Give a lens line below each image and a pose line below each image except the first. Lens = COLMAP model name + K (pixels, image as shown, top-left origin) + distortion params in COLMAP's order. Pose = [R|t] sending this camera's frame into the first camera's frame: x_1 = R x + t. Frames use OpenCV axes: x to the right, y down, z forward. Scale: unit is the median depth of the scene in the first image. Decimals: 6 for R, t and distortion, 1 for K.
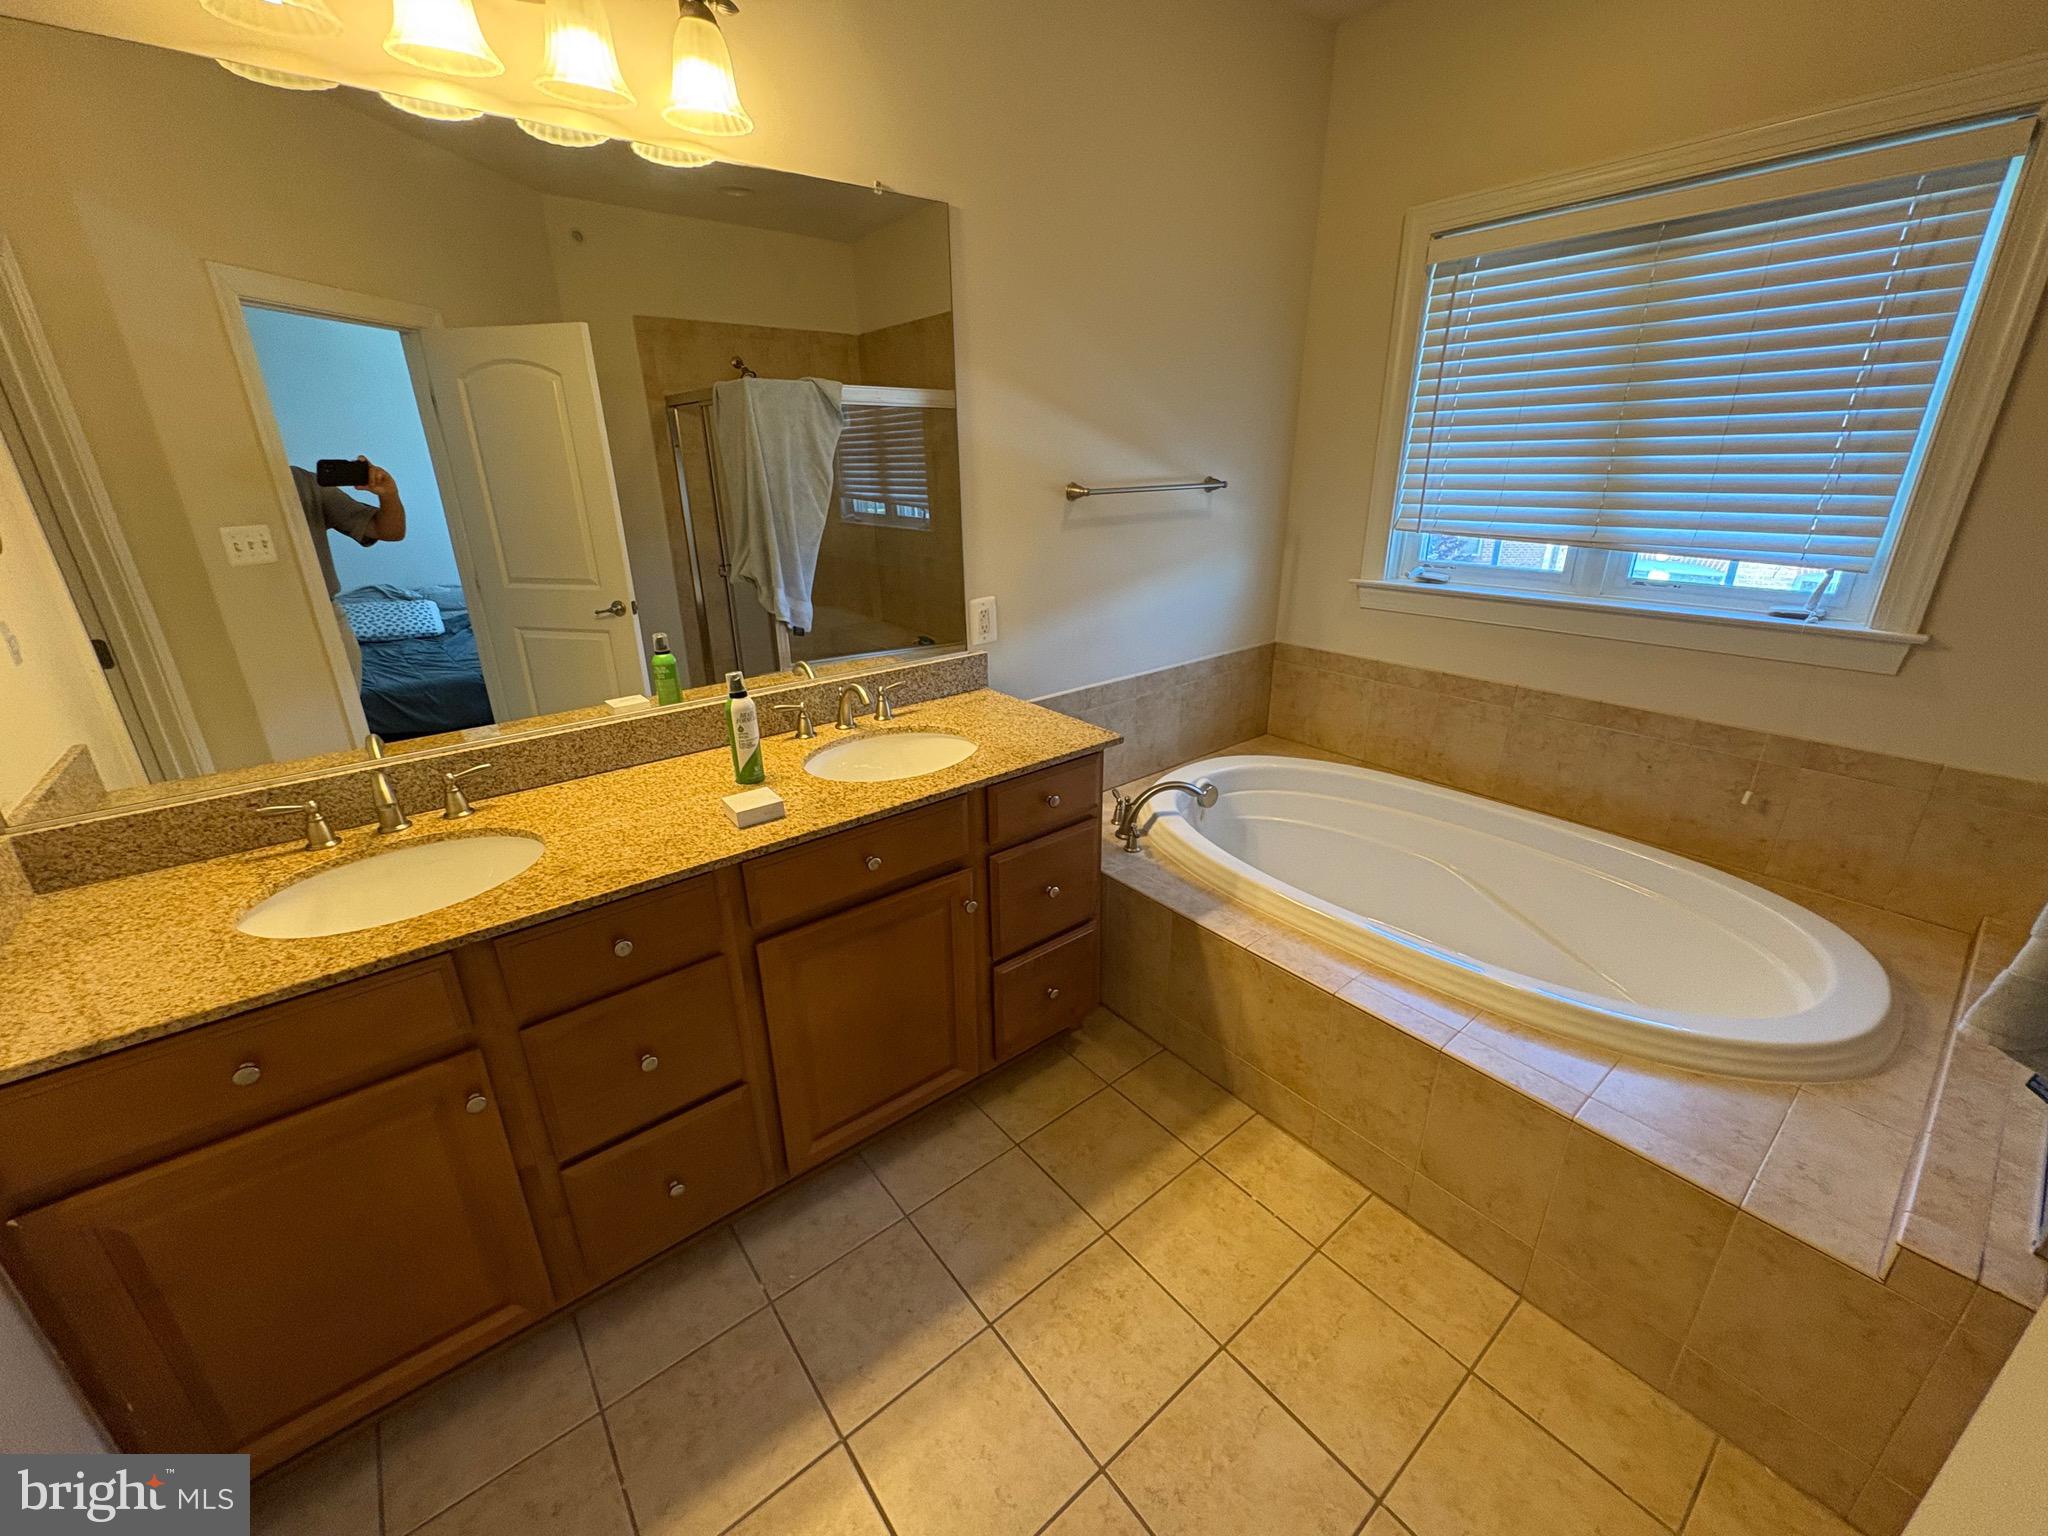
lens RADIAL K [[816.1, 0, 1023.5], [0, 816.1, 771.7], [0, 0, 1]] dist [0.000133, -0.000002]
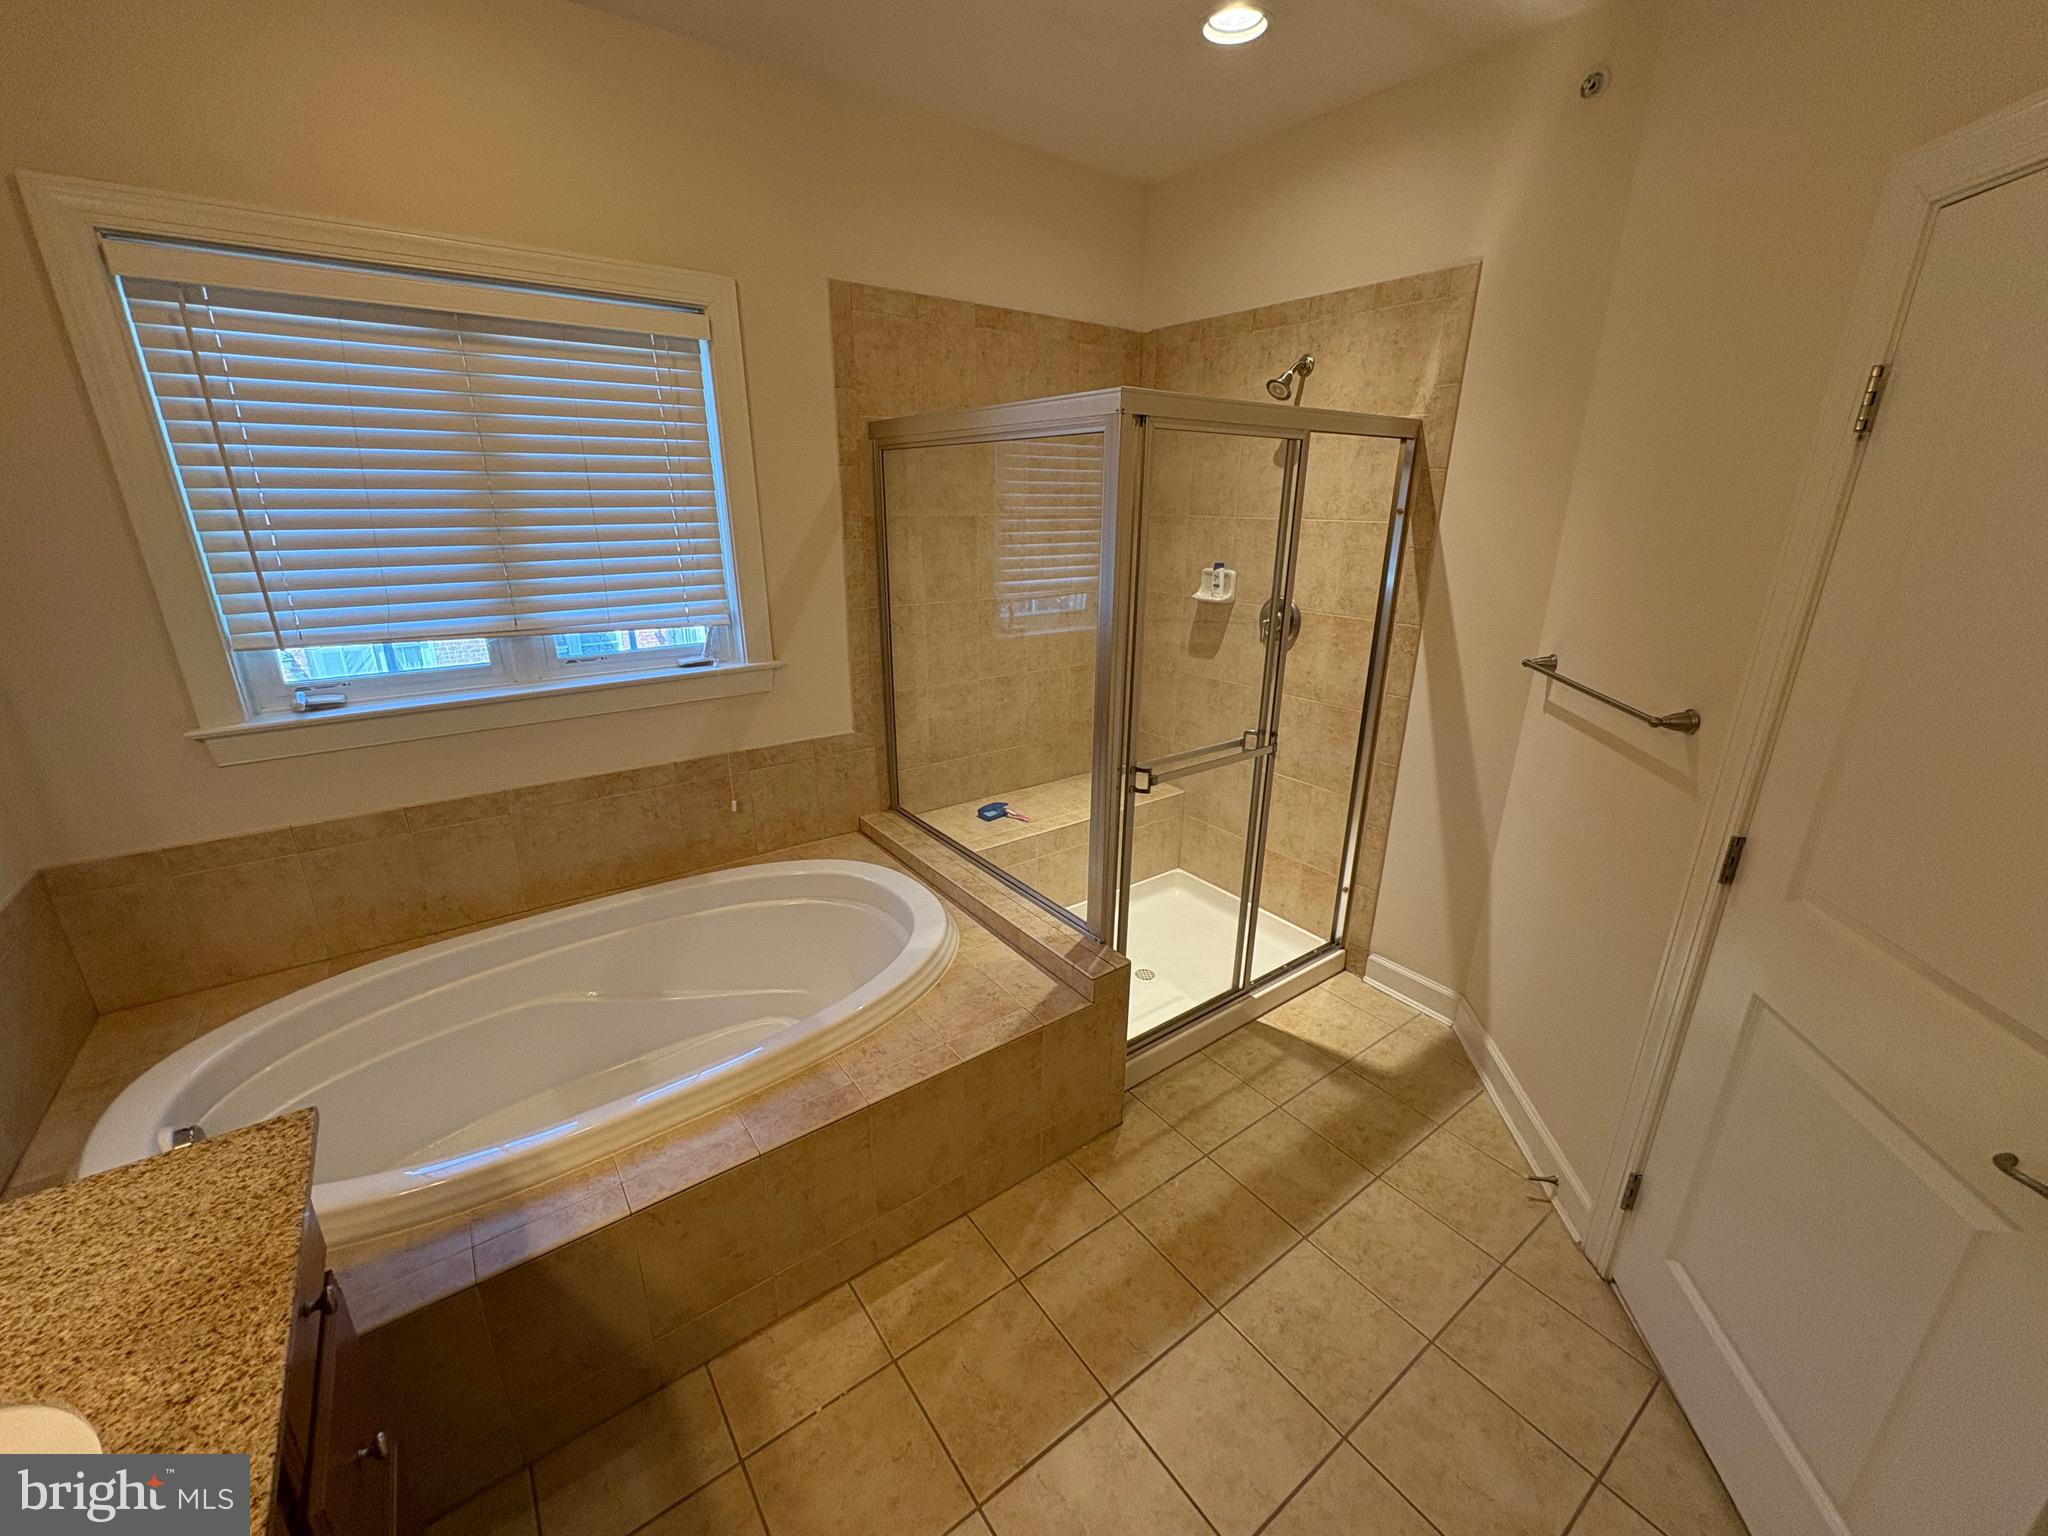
lens RADIAL K [[816.1, 0, 1023.5], [0, 816.1, 771.7], [0, 0, 1]] dist [0.000133, -0.000002]
pose [[0.039496, -0.305952, 0.951227, -0.275797], [0.353978, 0.894518, 0.273015, -0.203324], [-0.934419, 0.325931, 0.143630, 0.394278]]
